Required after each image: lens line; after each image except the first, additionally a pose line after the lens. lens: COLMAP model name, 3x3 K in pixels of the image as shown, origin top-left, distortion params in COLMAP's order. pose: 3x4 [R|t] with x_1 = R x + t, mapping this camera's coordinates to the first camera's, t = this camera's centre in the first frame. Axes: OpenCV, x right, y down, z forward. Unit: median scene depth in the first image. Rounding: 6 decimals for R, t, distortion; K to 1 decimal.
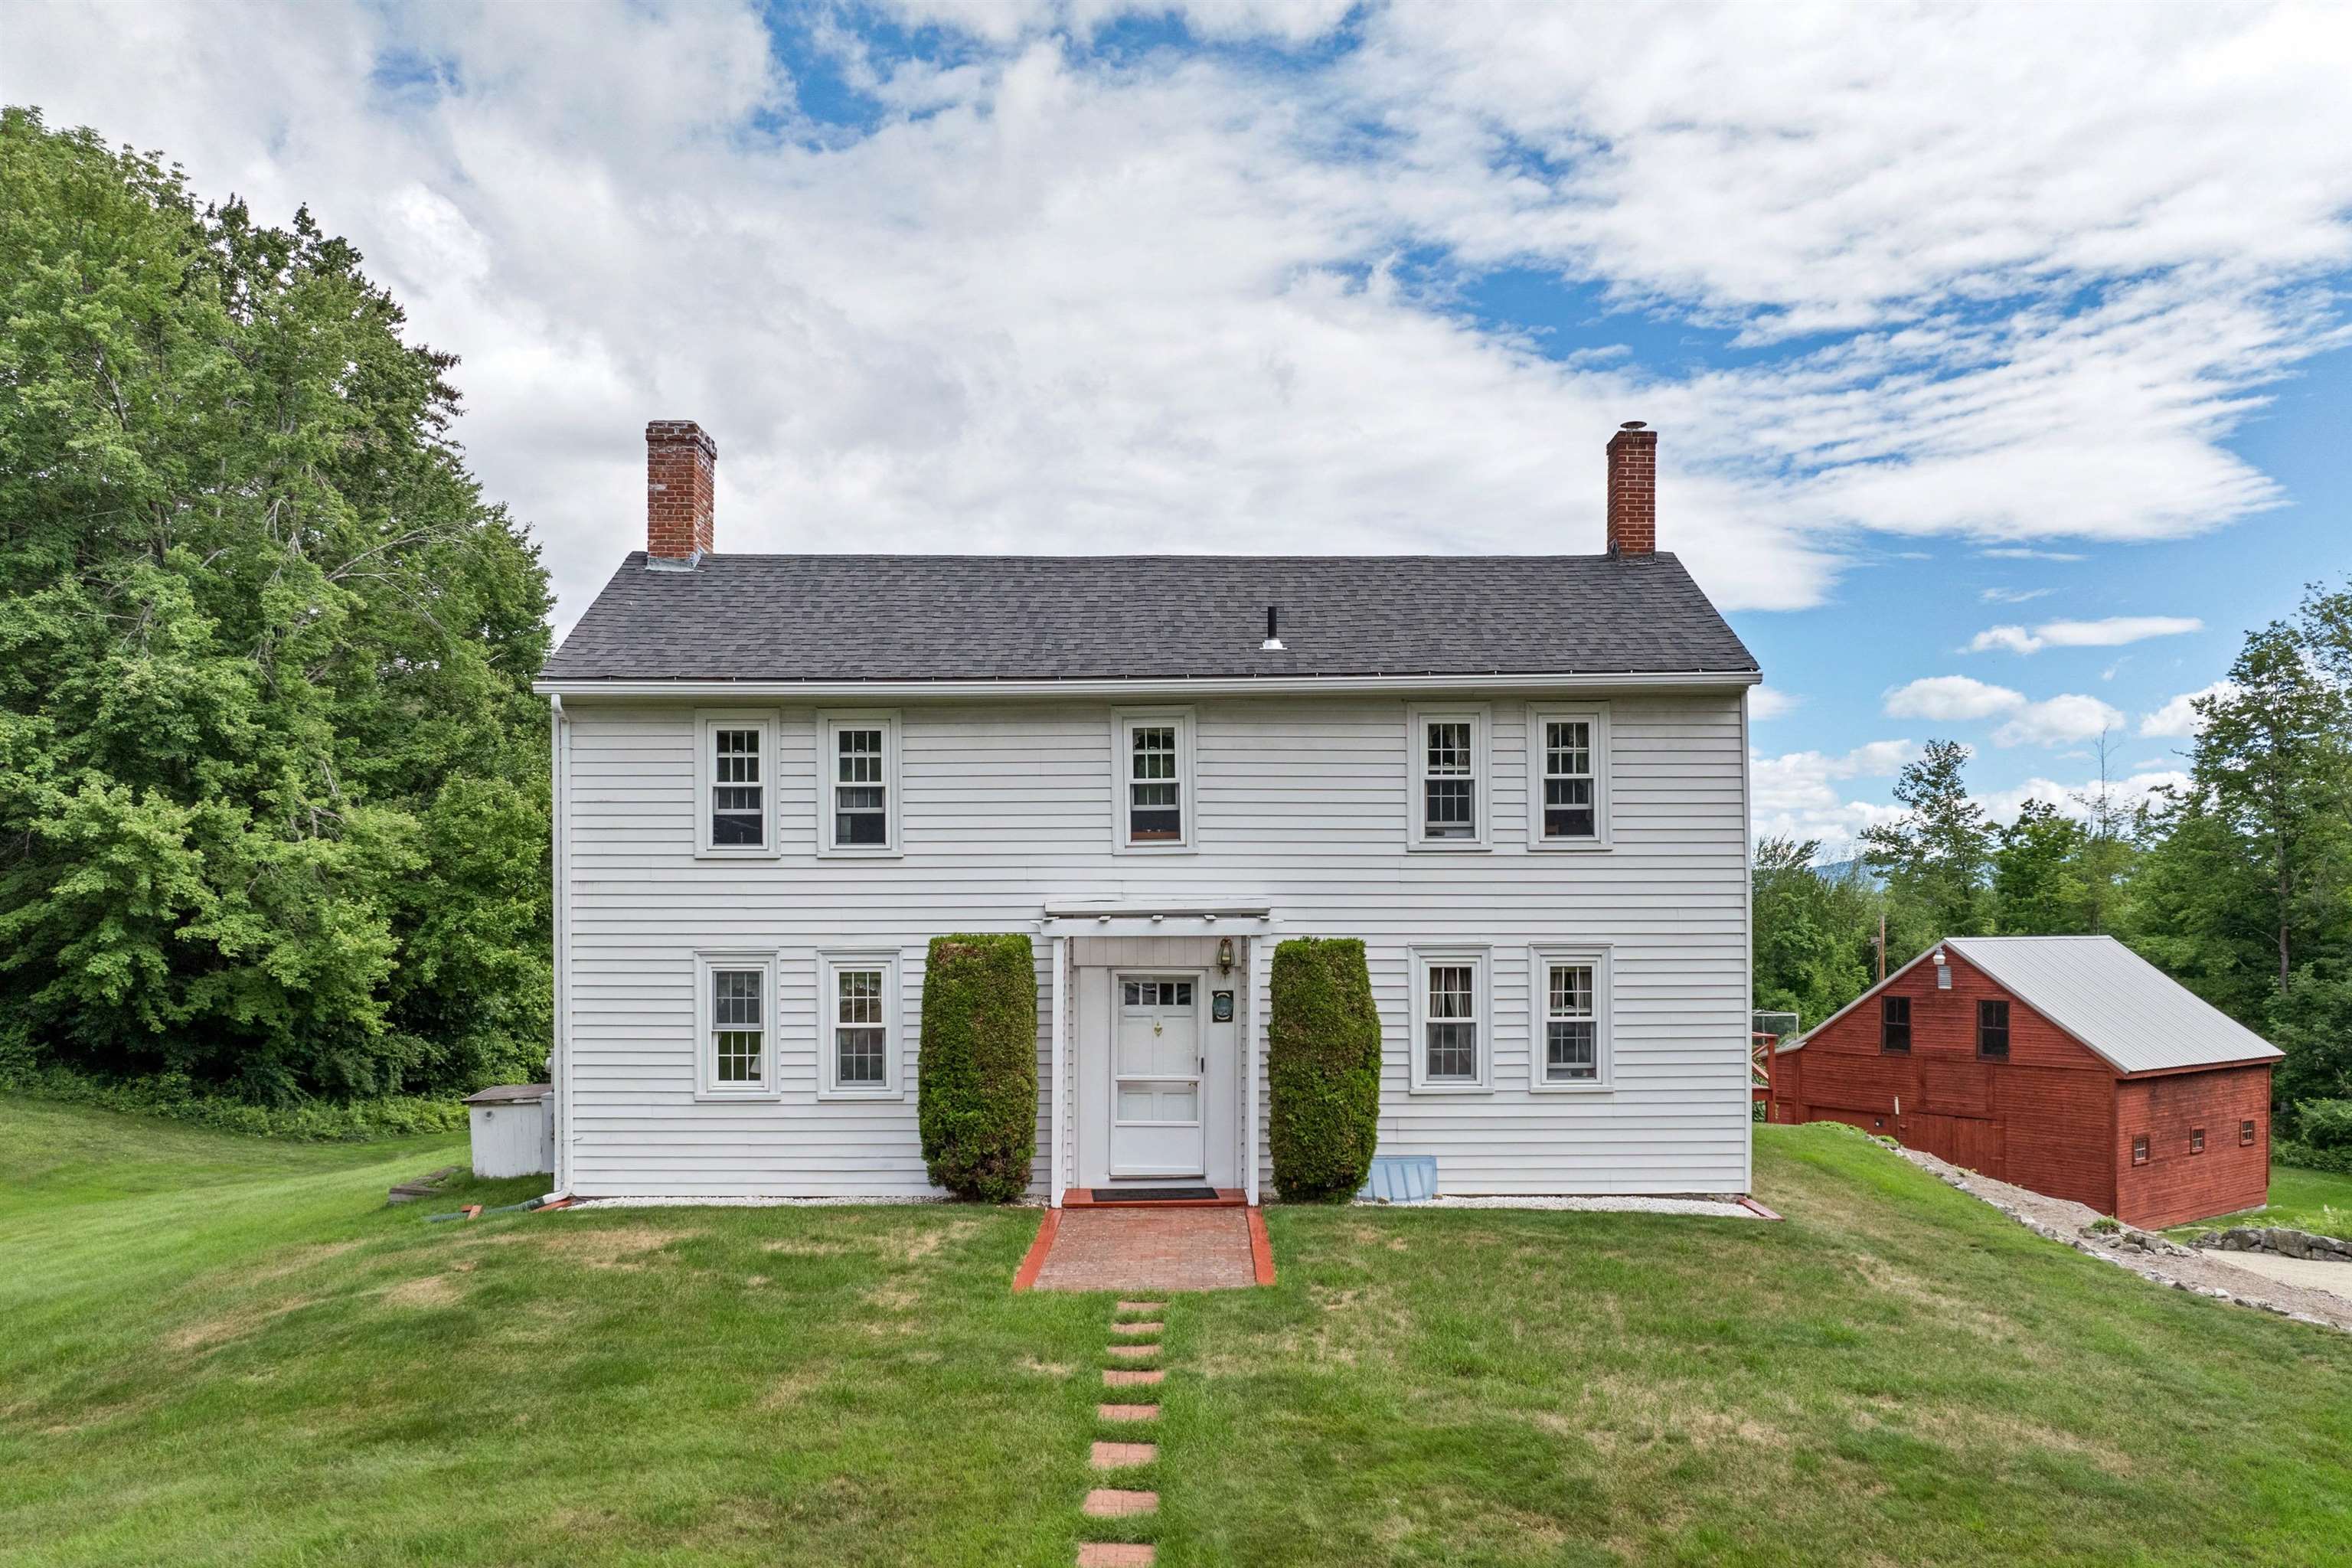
lens RADIAL K [[1697.0, 0, 1198.7], [0, 1697.0, 916.0], [0, 0, 1]] dist [-0.033853, -0.002637]
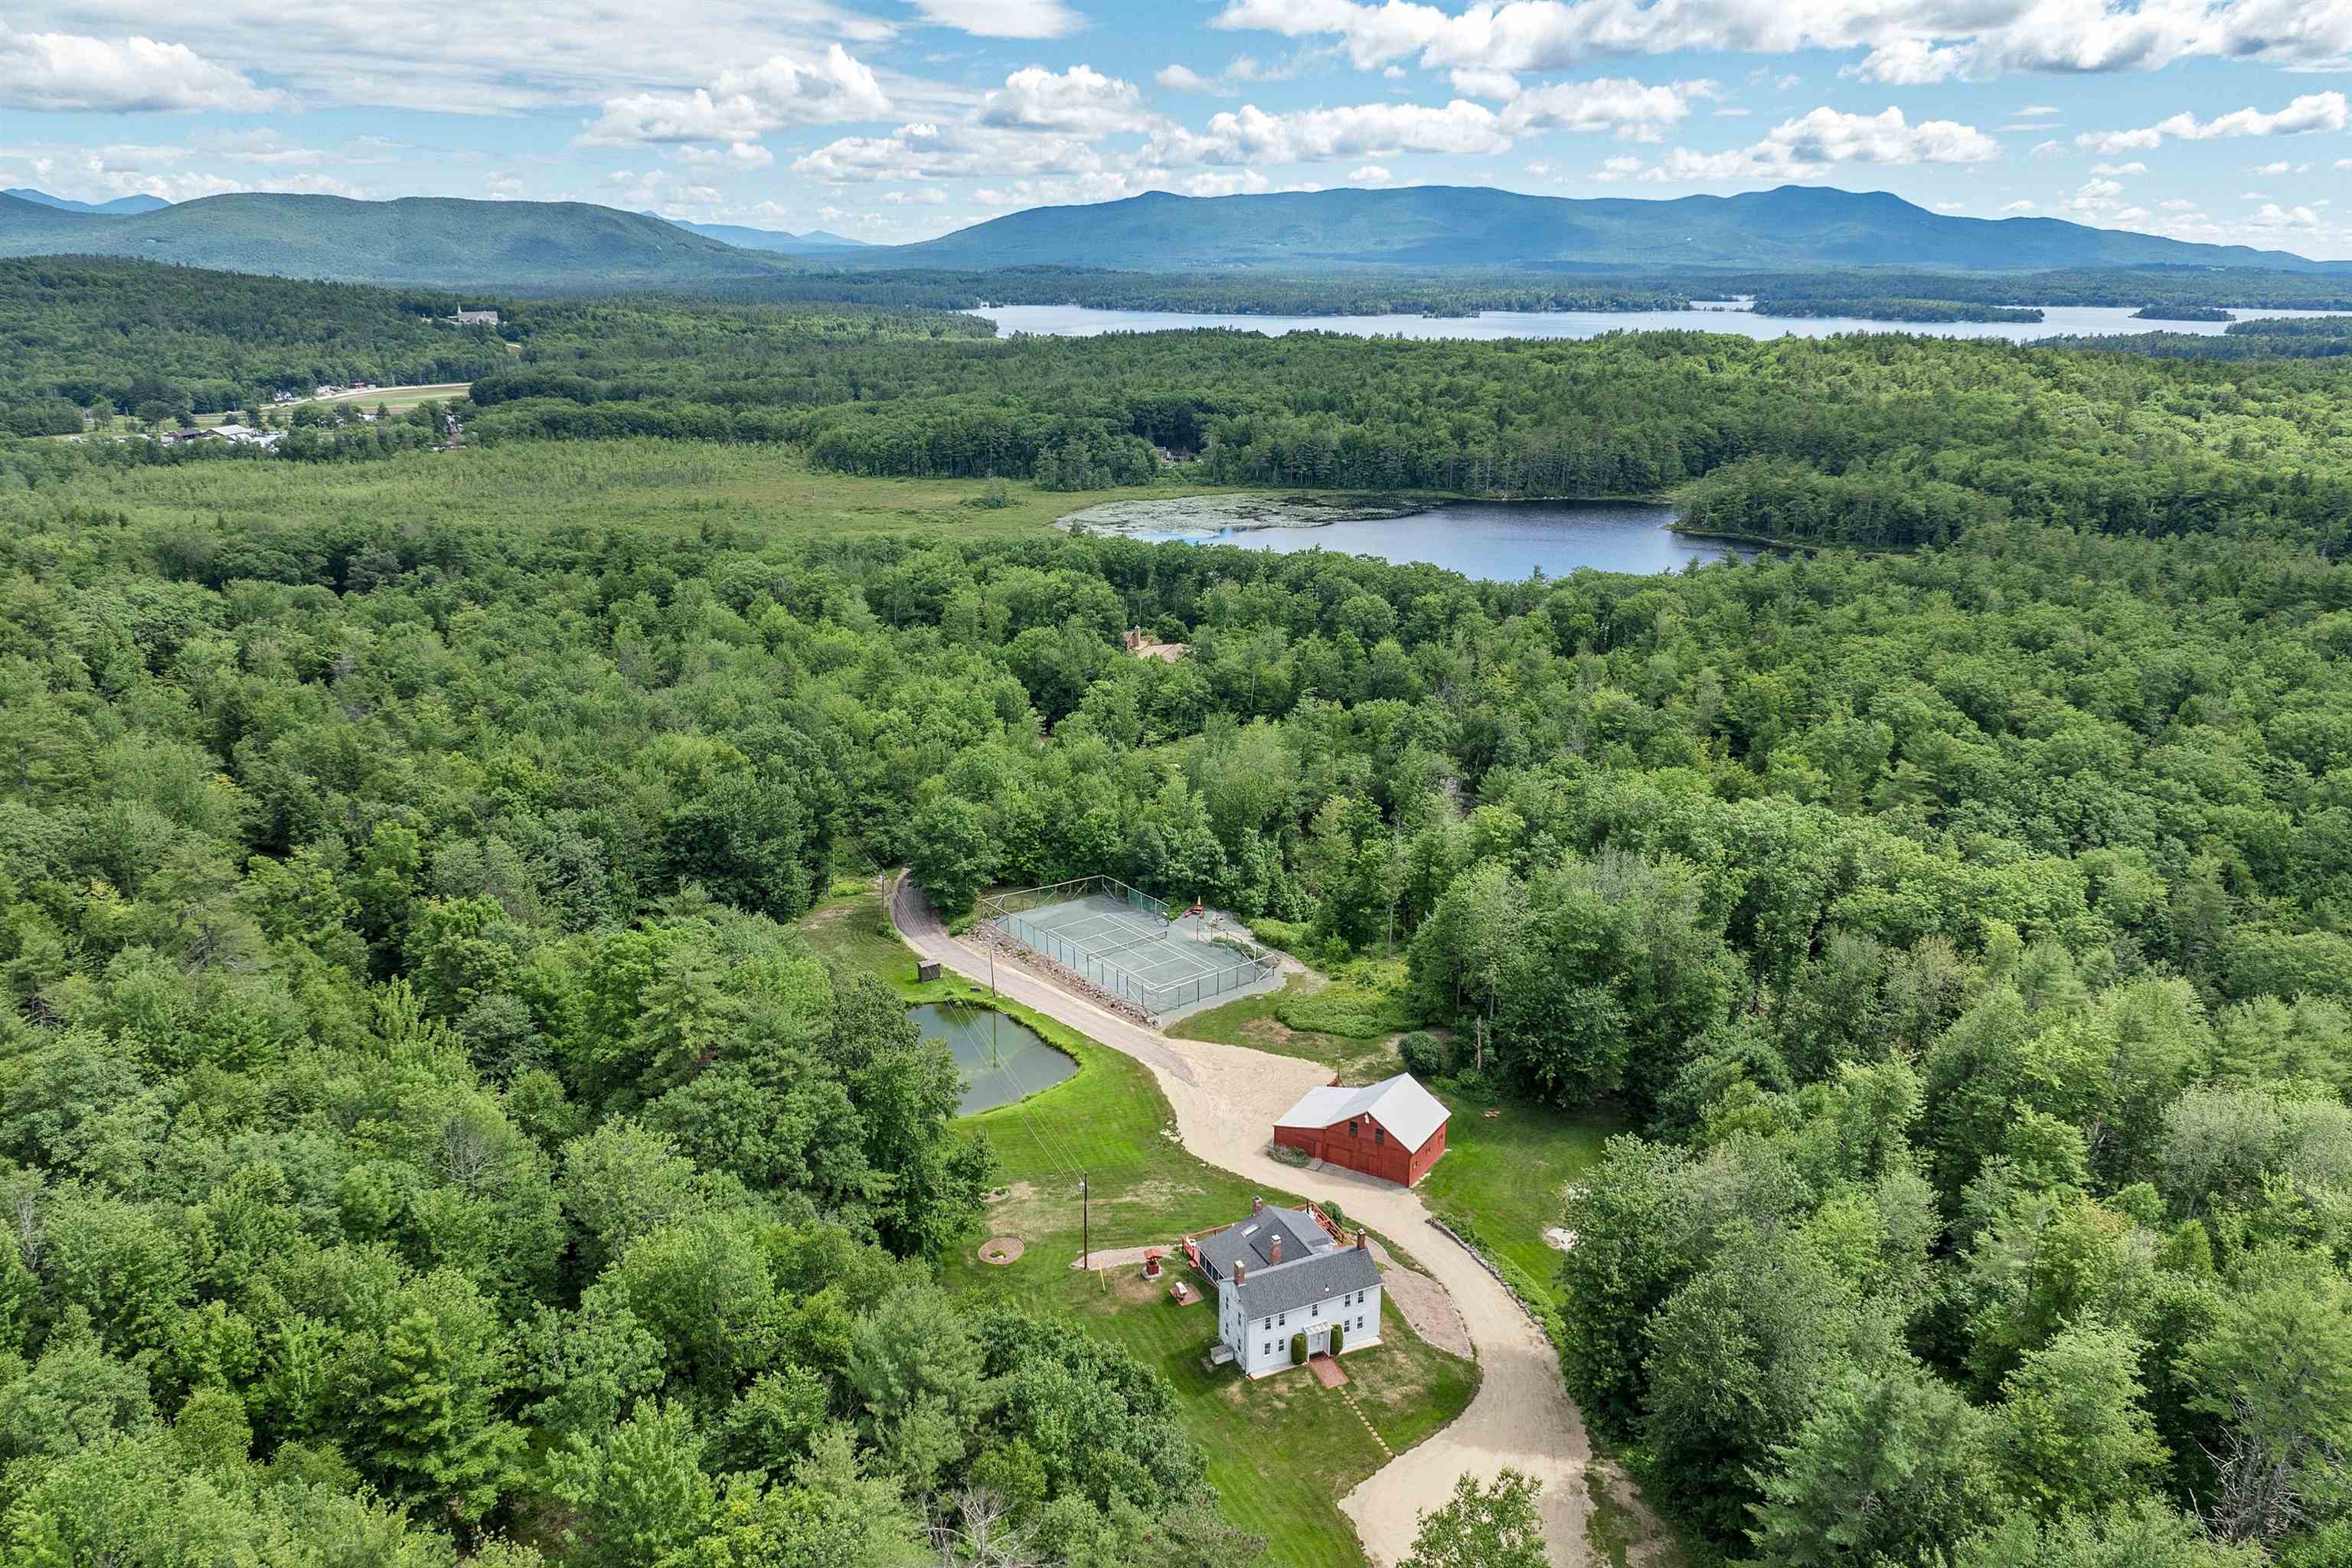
lens RADIAL K [[1668.7, 0, 1176.0], [0, 1668.7, 784.0], [0, 0, 1]] dist [-0.027259, -0.000313]
pose [[0.924344, -0.121621, 0.361659, -3.150128], [0.008106, 0.953886, 0.300061, -4.778561], [-0.381475, -0.274428, 0.882704, -4.965171]]
